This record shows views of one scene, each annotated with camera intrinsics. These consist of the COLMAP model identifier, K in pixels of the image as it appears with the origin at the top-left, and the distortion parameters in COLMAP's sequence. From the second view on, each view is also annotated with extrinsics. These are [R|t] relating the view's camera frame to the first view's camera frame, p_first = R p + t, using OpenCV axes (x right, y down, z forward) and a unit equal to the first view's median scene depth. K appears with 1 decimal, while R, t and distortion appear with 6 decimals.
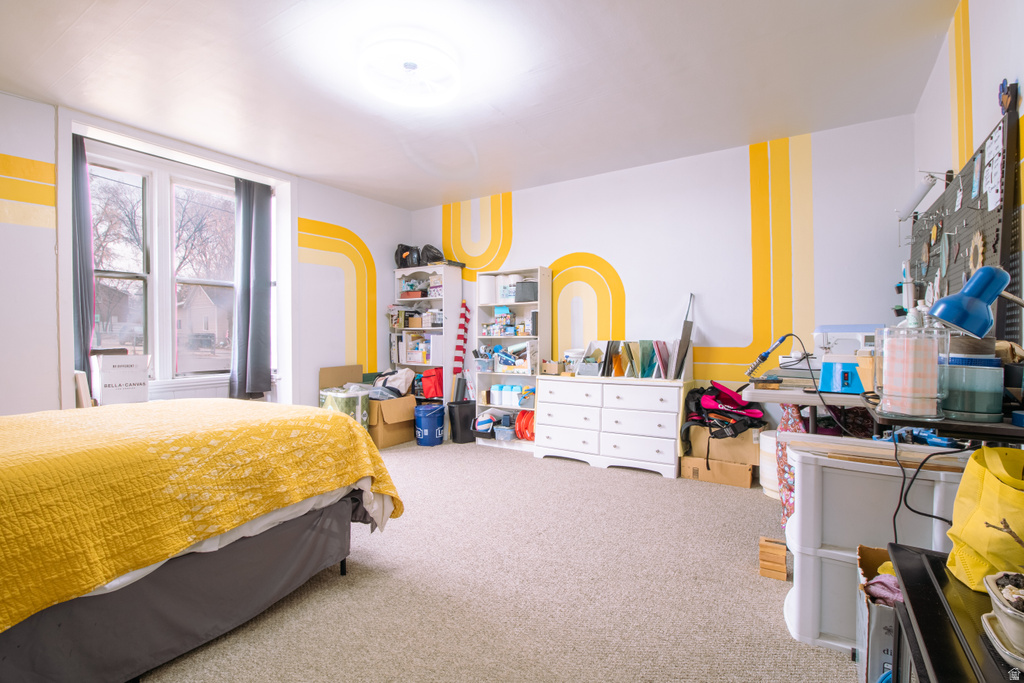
lens RADIAL K [[475.2, 0, 522.9], [0, 475.2, 336.6], [0, 0, 1]] dist [0.001186, -0.013296]
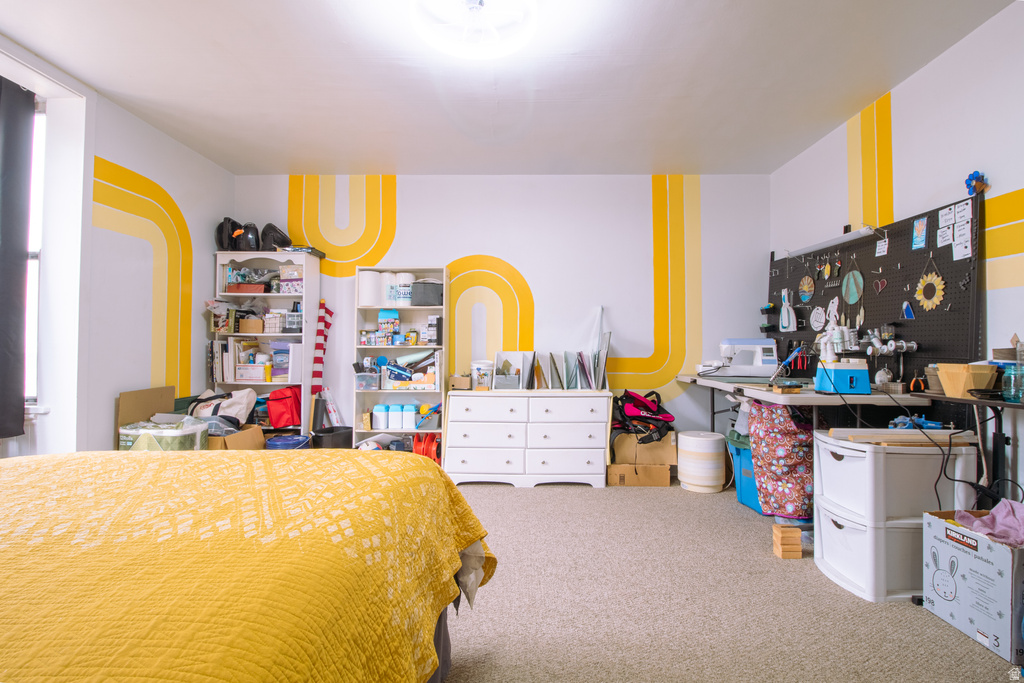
lens RADIAL K [[501.7, 0, 511.9], [0, 501.7, 332.7], [0, 0, 1]] dist [-0.011343, -0.000536]
pose [[0.853616, 0.021306, 0.520466, -0.319790], [-0.006199, 0.999508, -0.030750, 0.002144], [-0.520865, 0.023023, 0.853328, 0.142965]]
